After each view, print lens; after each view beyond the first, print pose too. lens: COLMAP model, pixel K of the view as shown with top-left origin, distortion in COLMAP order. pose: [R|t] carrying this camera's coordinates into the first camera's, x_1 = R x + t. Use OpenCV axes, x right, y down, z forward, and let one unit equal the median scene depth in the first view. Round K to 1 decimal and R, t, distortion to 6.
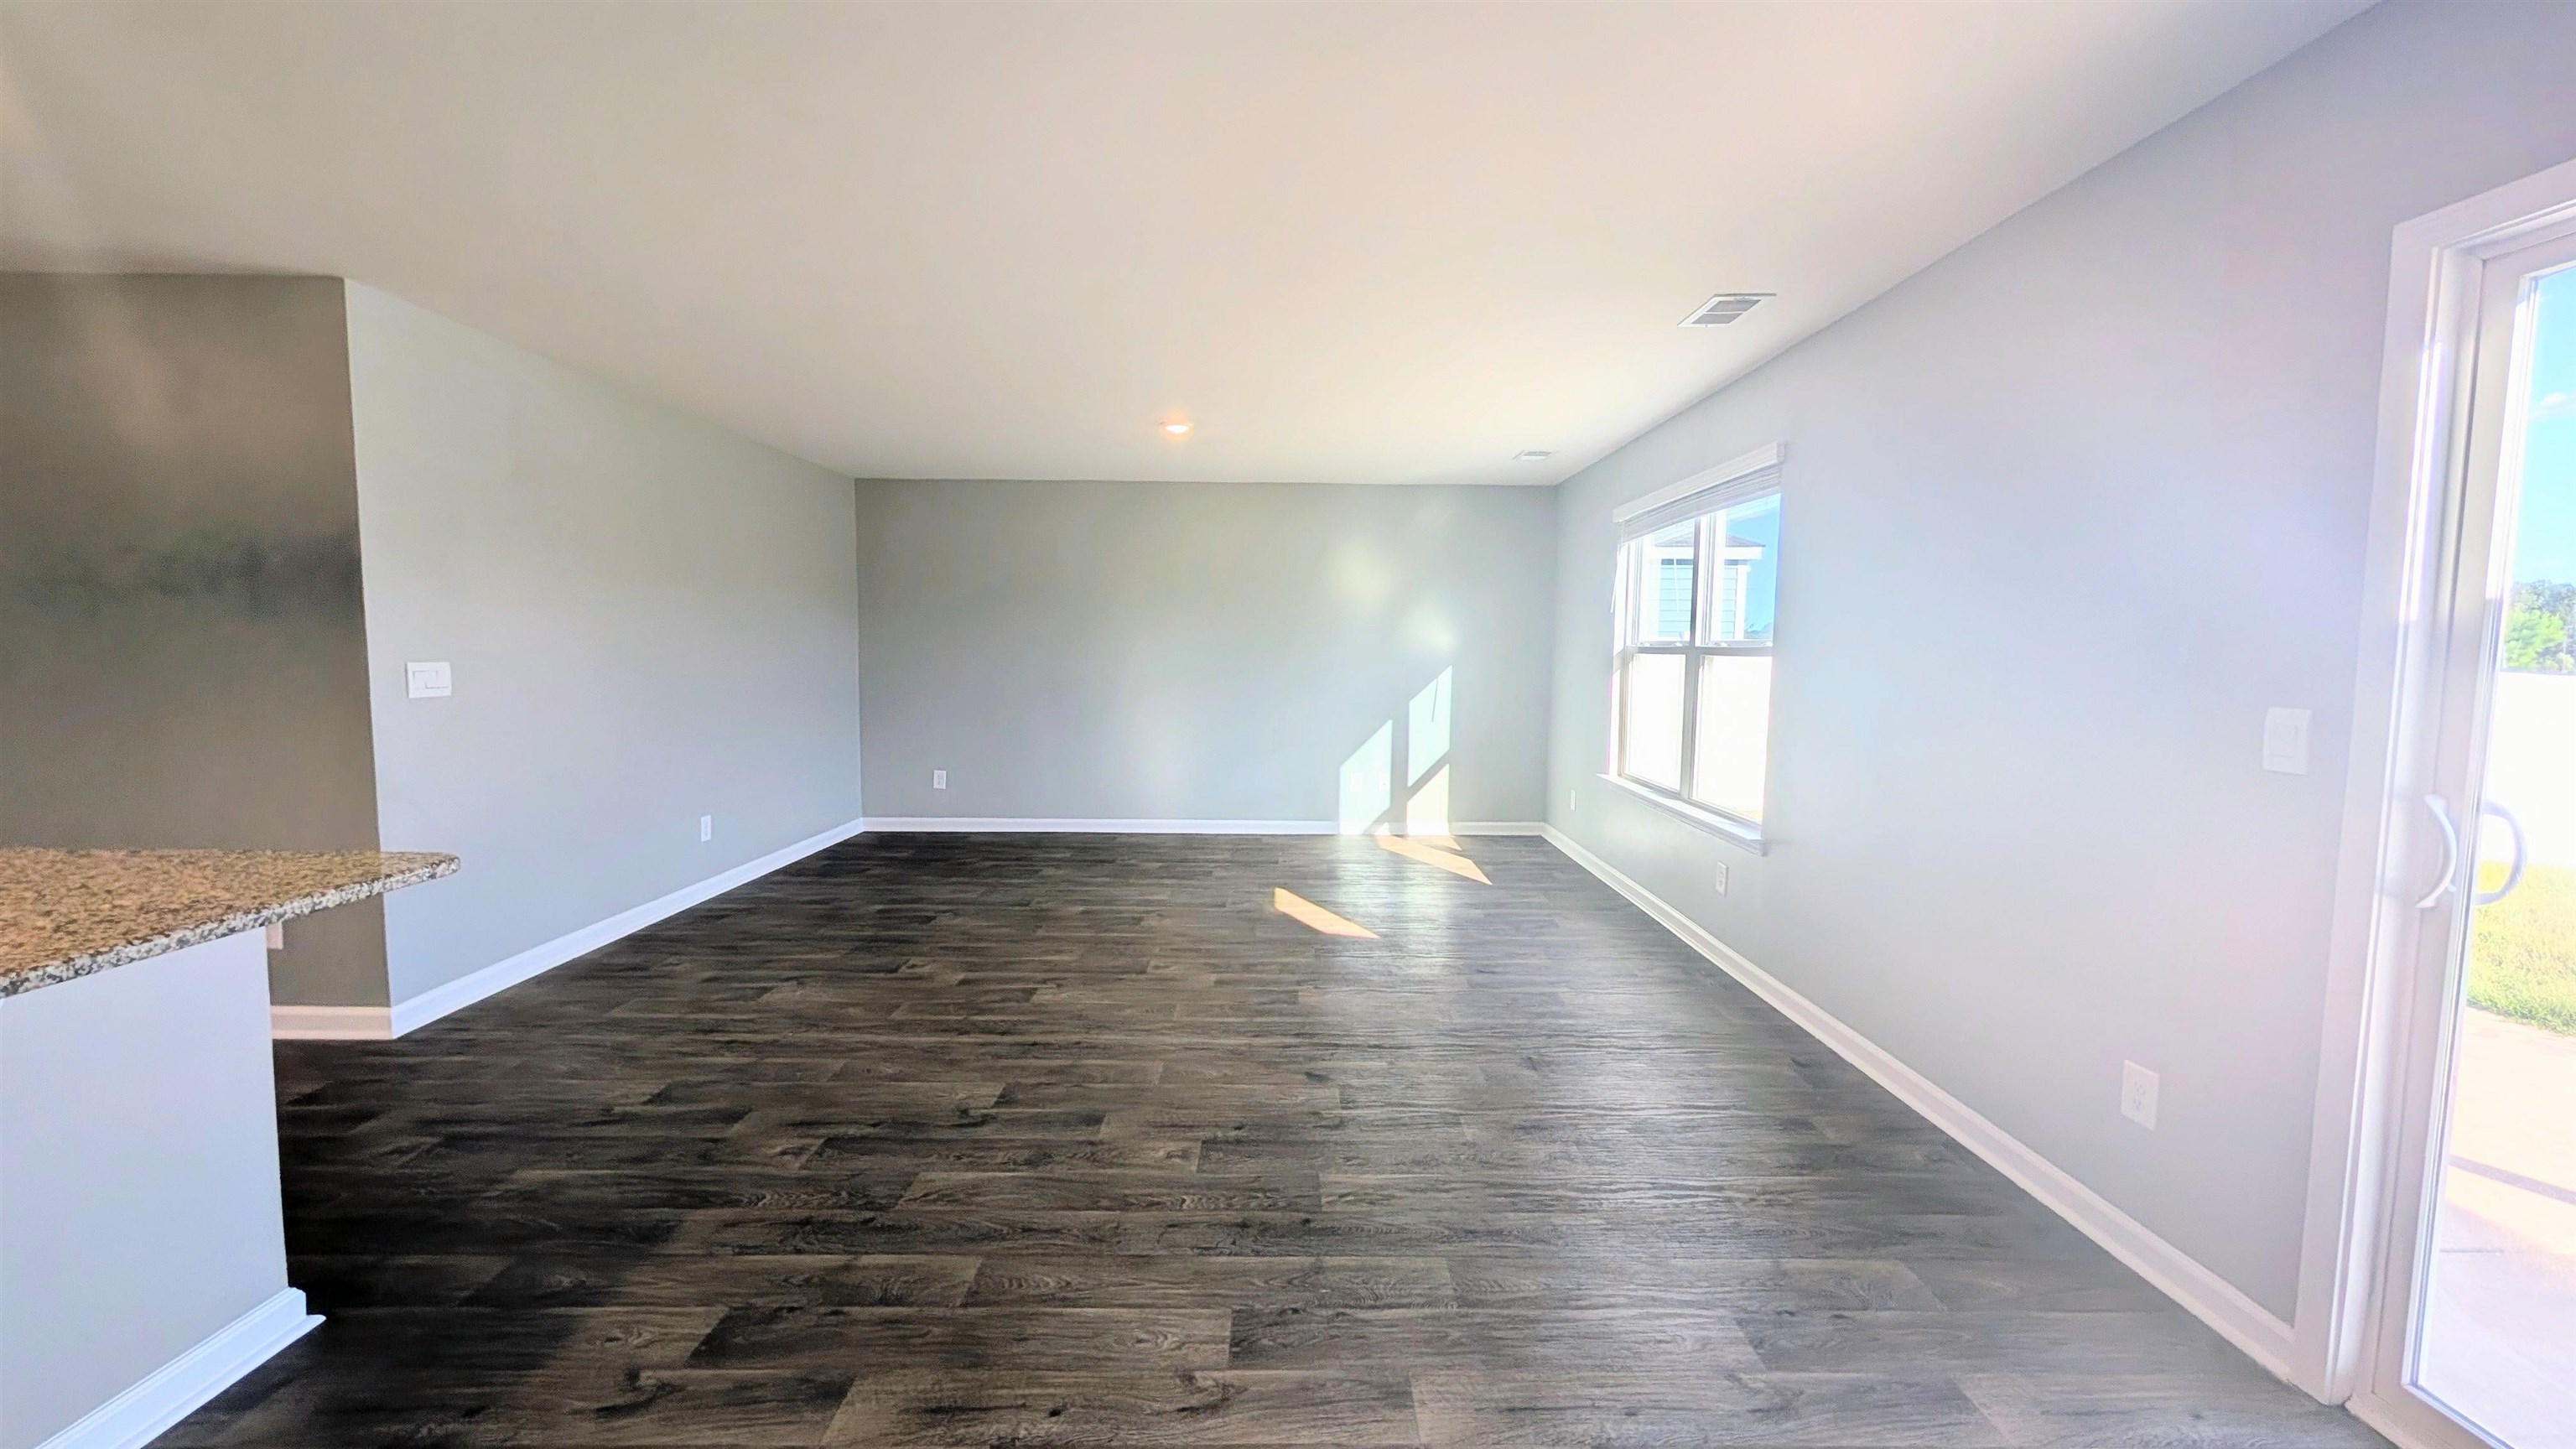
lens RADIAL K [[981.8, 0, 1293.9], [0, 981.8, 714.8], [0, 0, 1]] dist [0.000251, 0.000315]
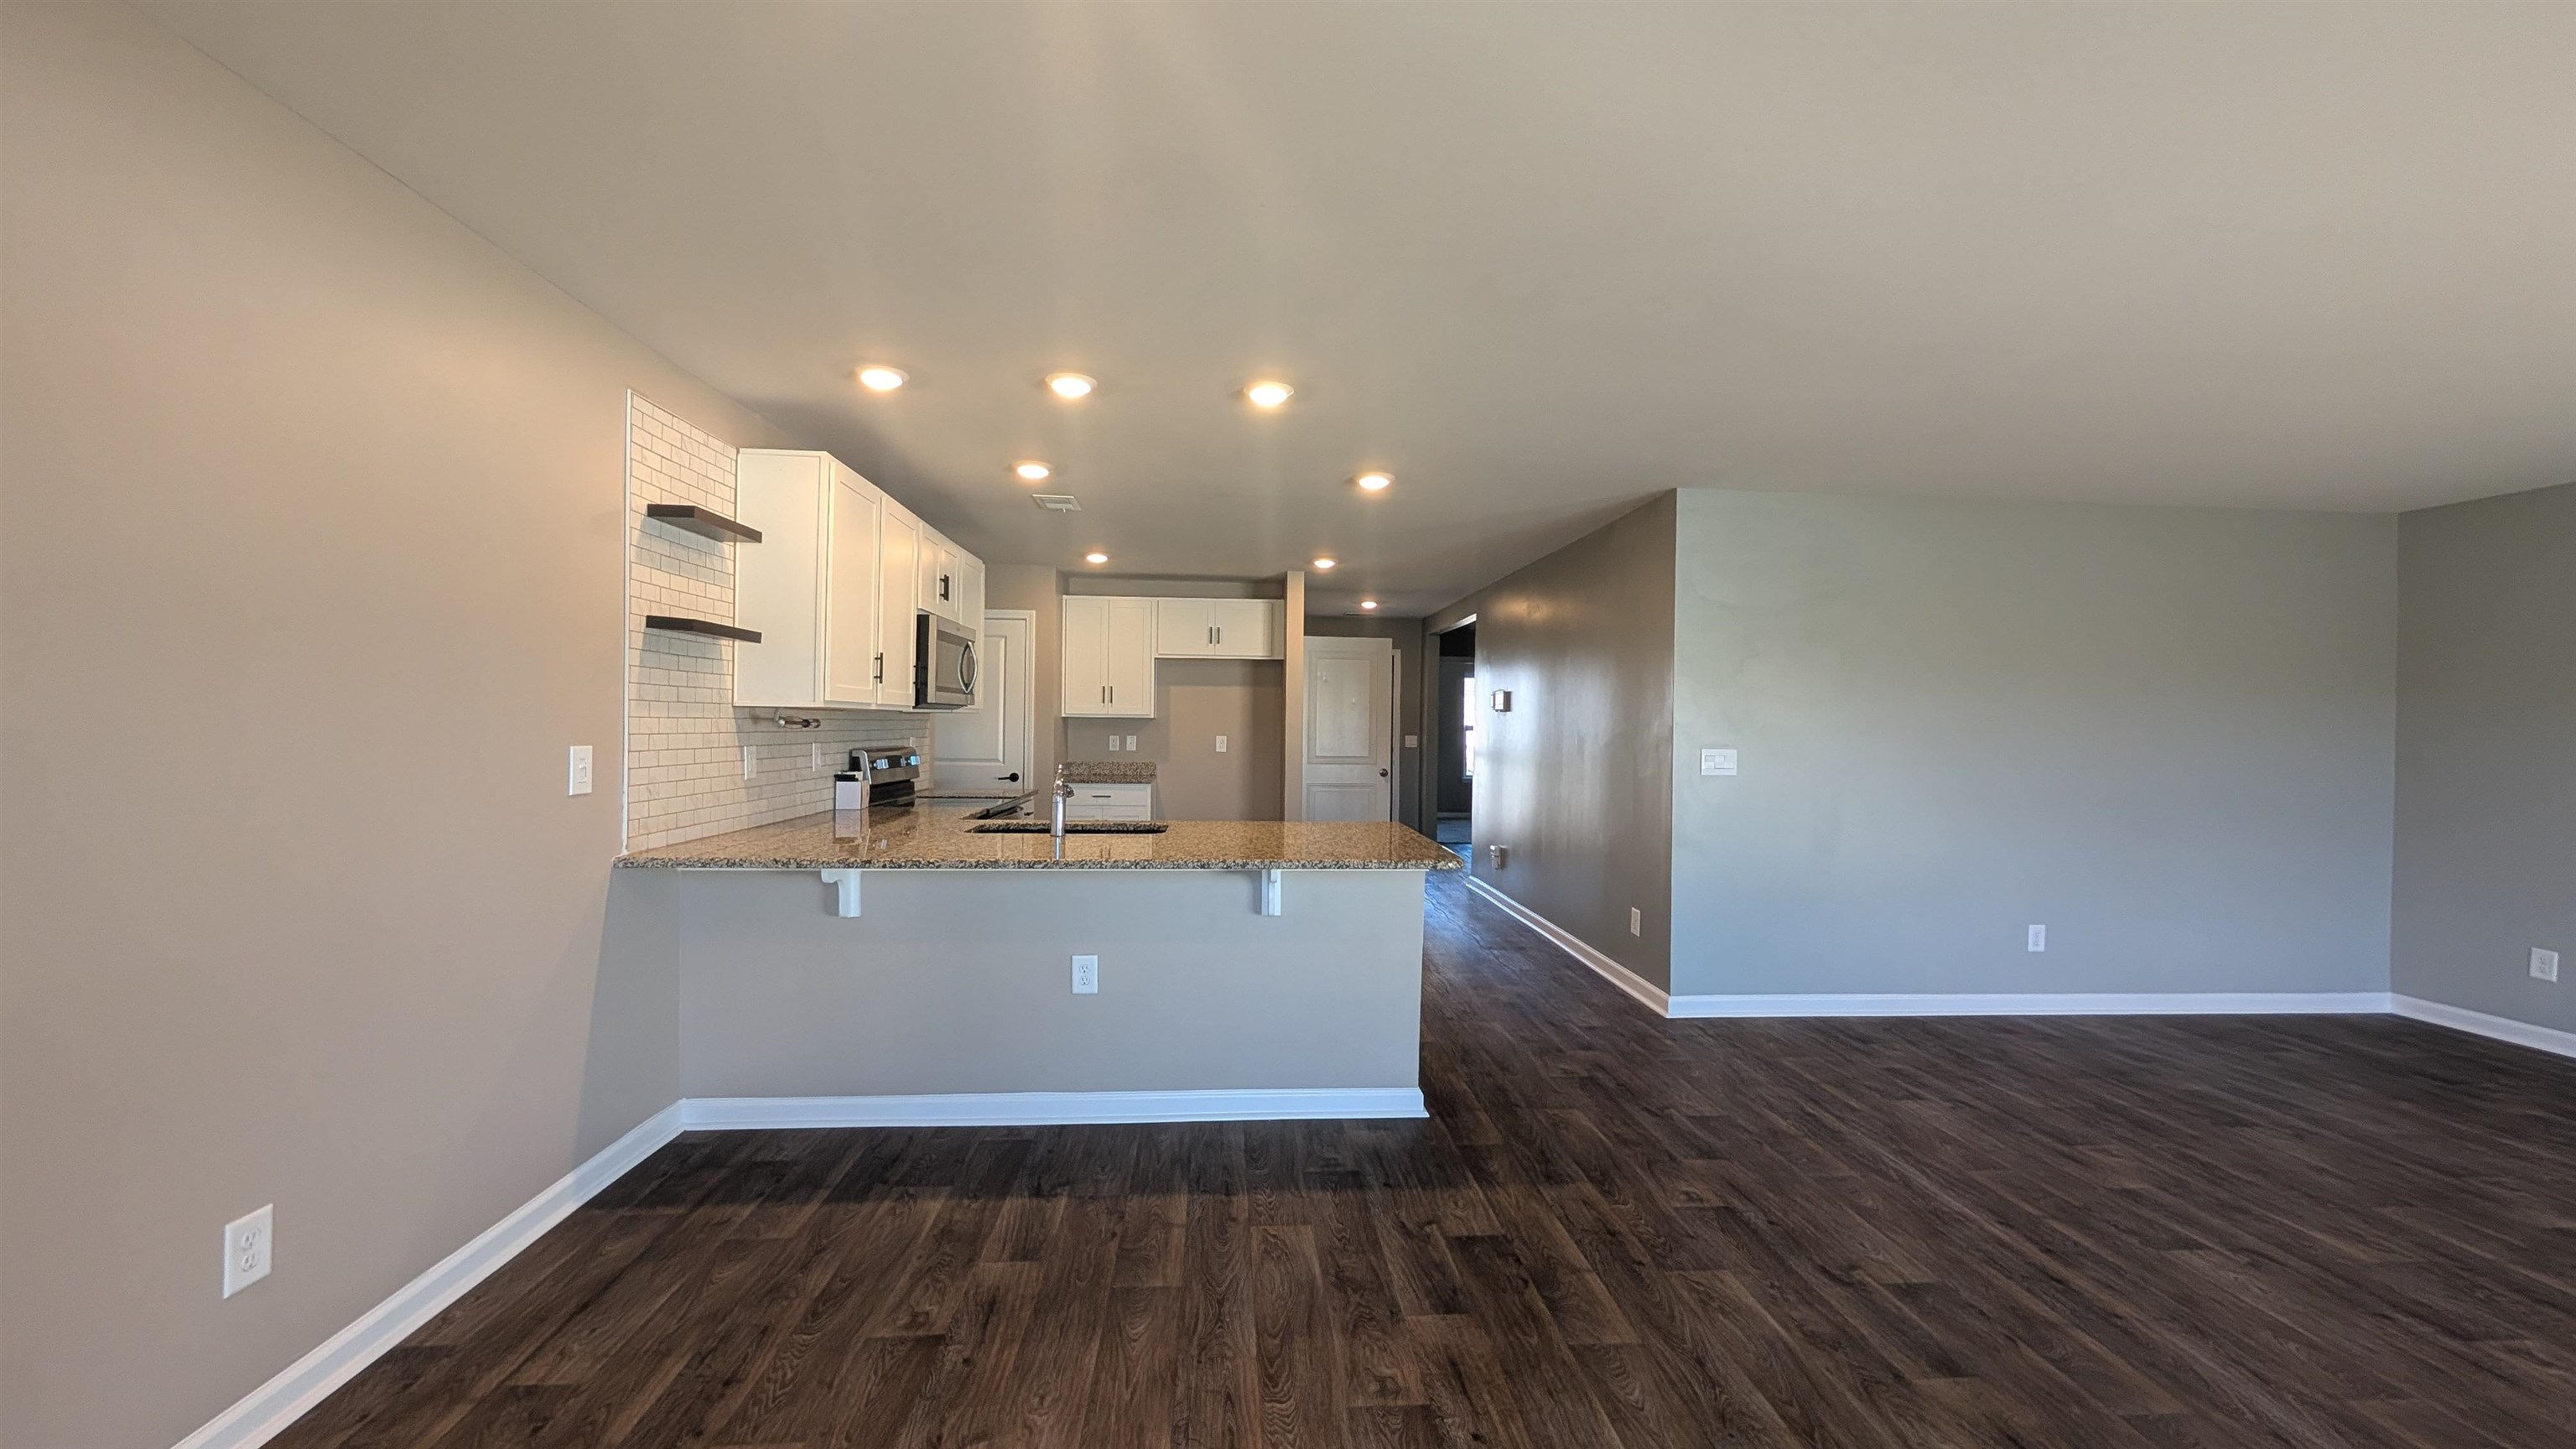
lens RADIAL K [[981.8, 0, 1297.3], [0, 981.8, 730.1], [0, 0, 1]] dist [0.000251, 0.000315]
pose [[0.062770, -0.002340, -0.998025, 0.442607], [-0.084576, 0.996388, -0.007656, -0.022230], [0.994438, 0.084889, 0.062345, 0.357037]]
